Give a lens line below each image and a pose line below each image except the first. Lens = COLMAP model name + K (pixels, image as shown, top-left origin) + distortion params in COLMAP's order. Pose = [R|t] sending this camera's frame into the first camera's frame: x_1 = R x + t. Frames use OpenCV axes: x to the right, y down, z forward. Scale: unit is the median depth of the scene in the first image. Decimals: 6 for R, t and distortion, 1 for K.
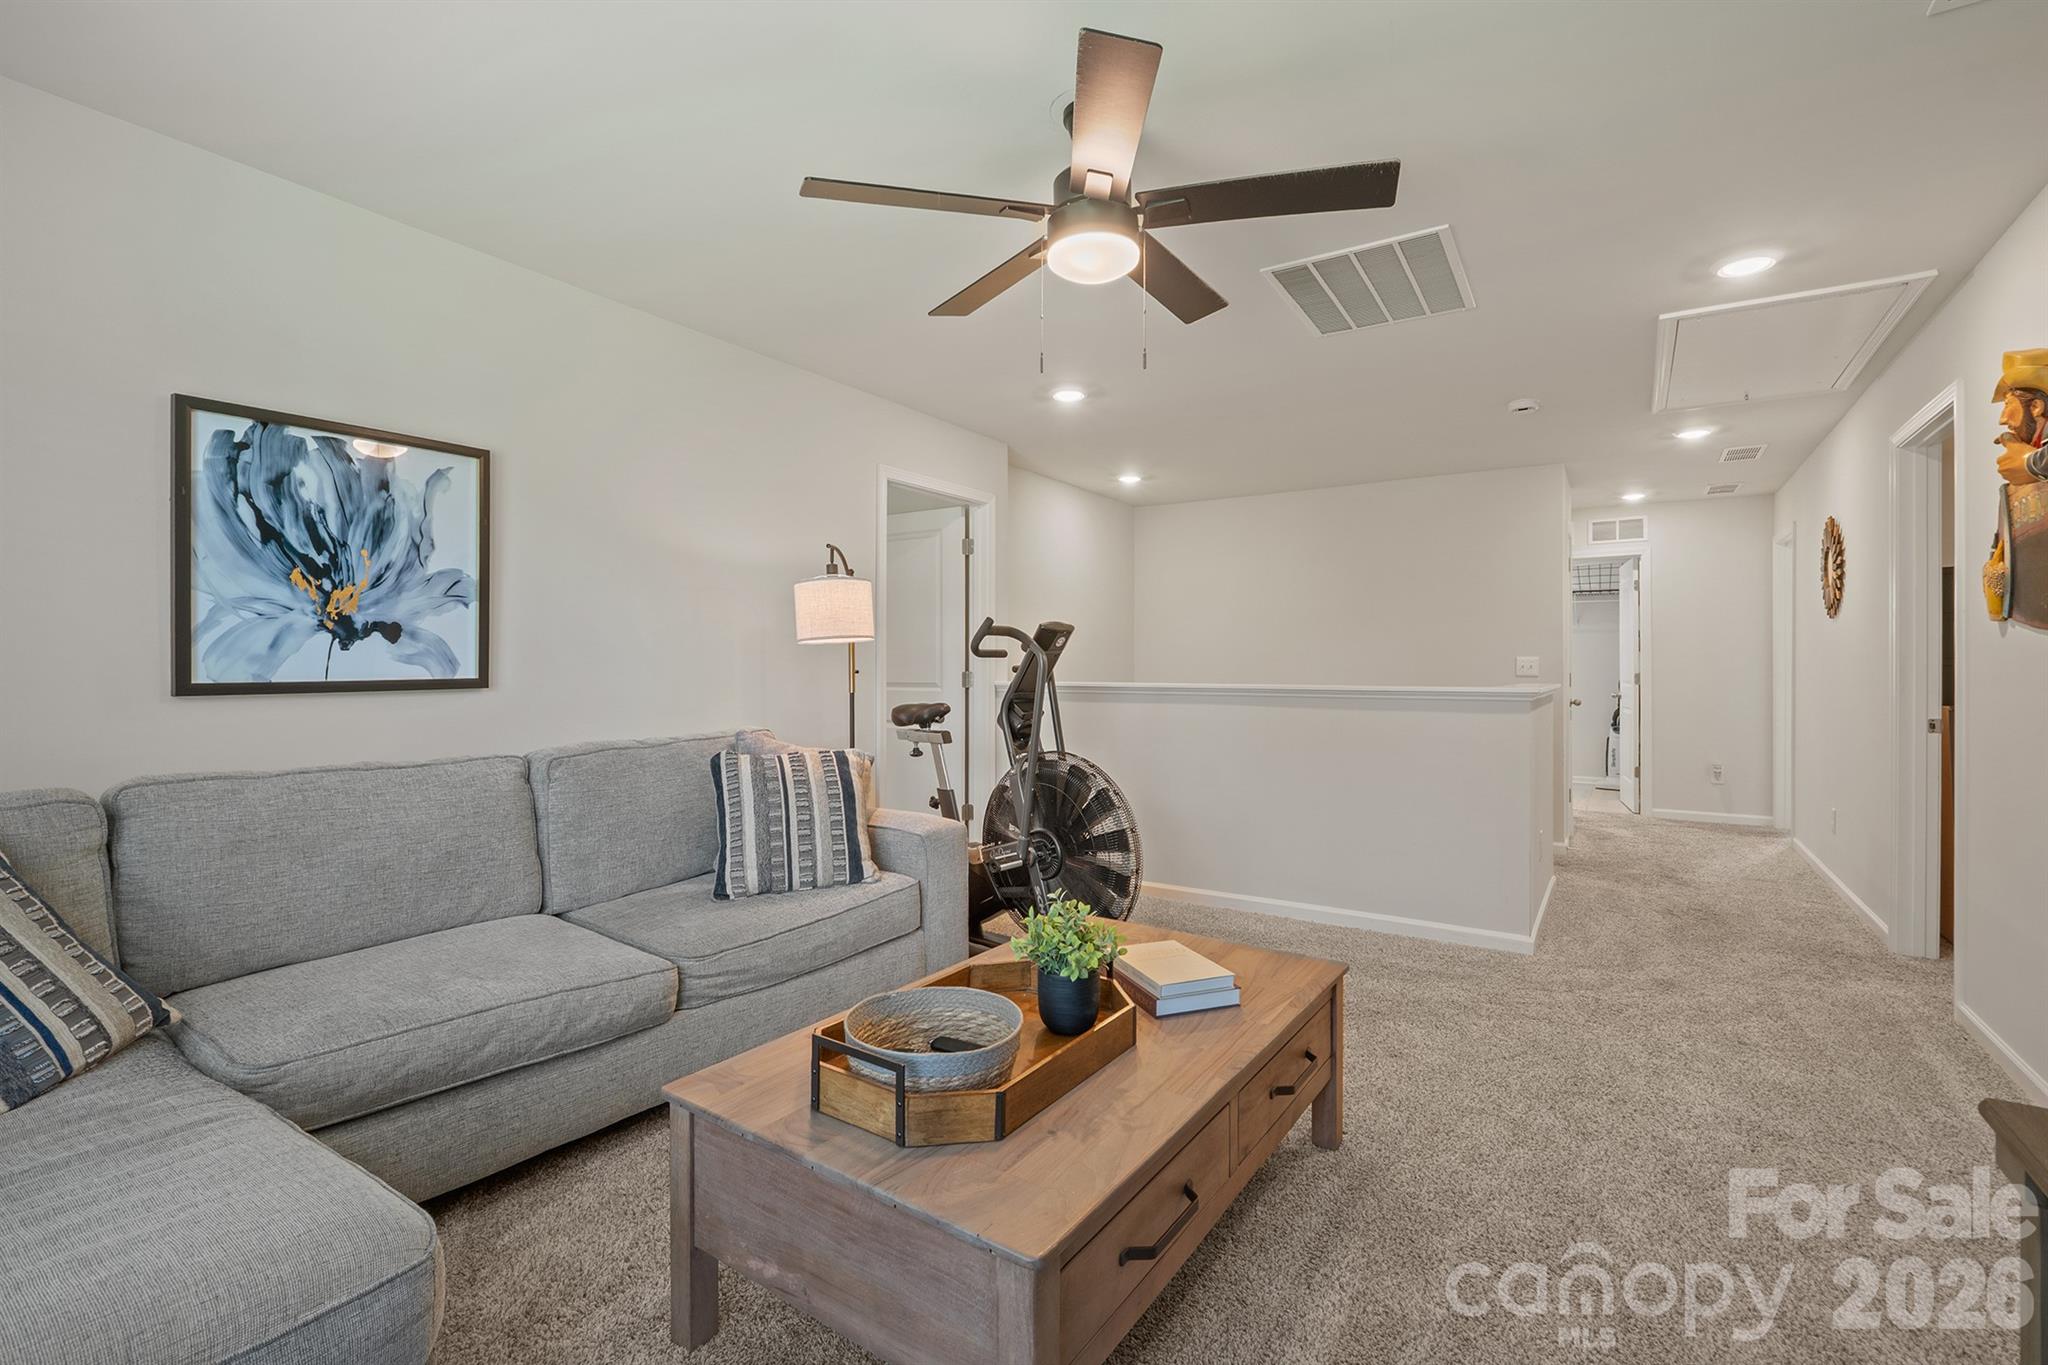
lens RADIAL K [[897.1, 0, 1032.7], [0, 897.1, 681.7], [0, 0, 1]] dist [0.000526, 0.000070]
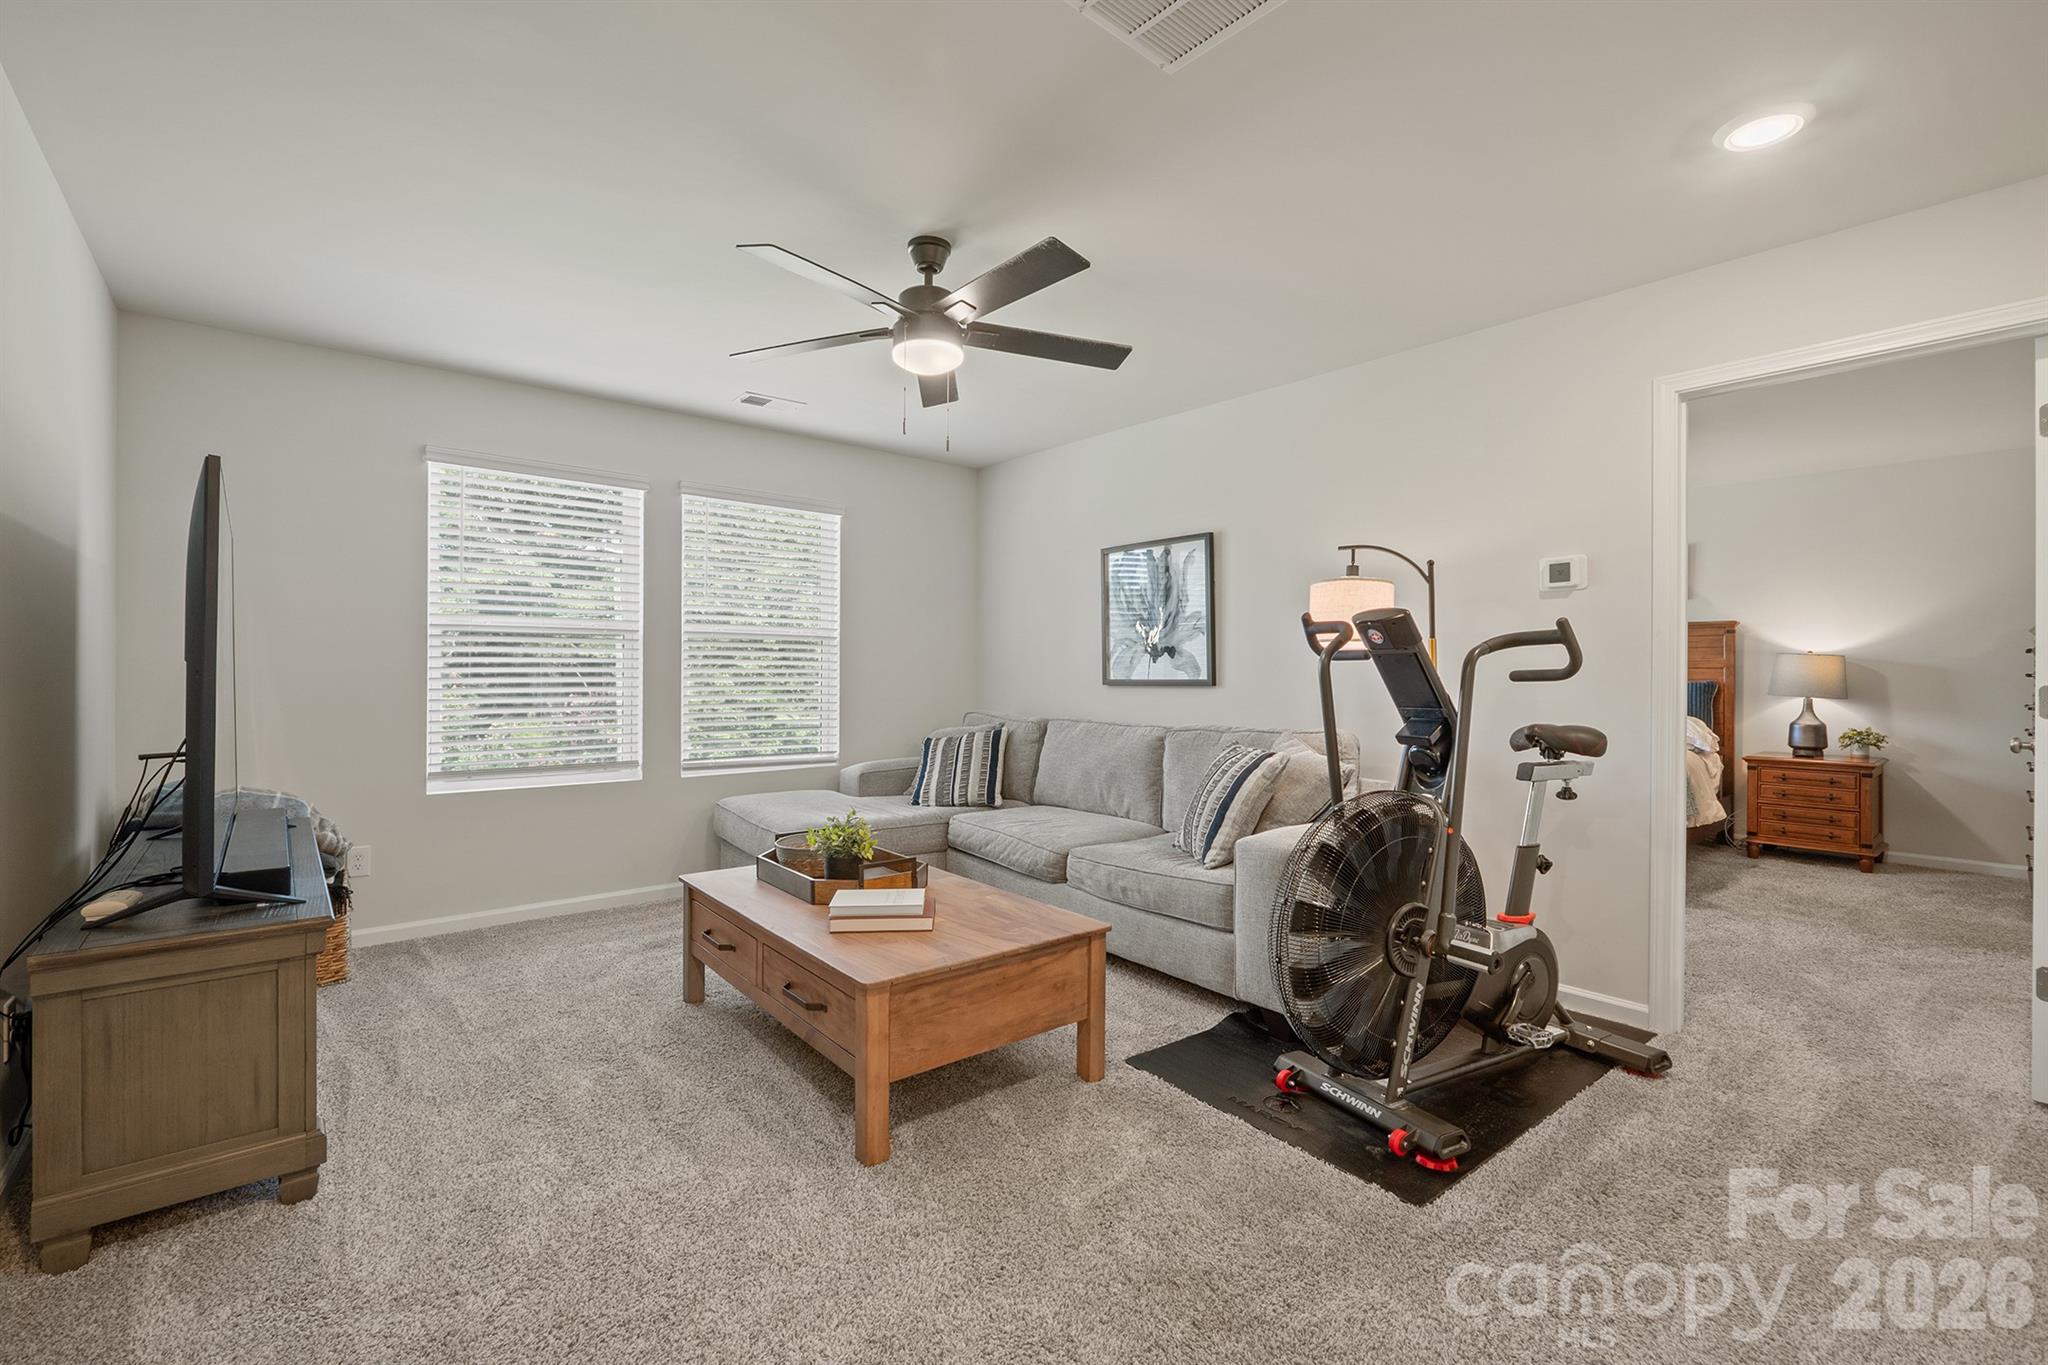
lens RADIAL K [[897.1, 0, 1025.2], [0, 897.1, 671.5], [0, 0, 1]] dist [0.000526, 0.000070]
pose [[-0.288915, -0.006125, -0.957335, 1.024139], [-0.027145, 0.999630, 0.001797, -0.013452], [0.956970, 0.026506, -0.288974, 1.232017]]
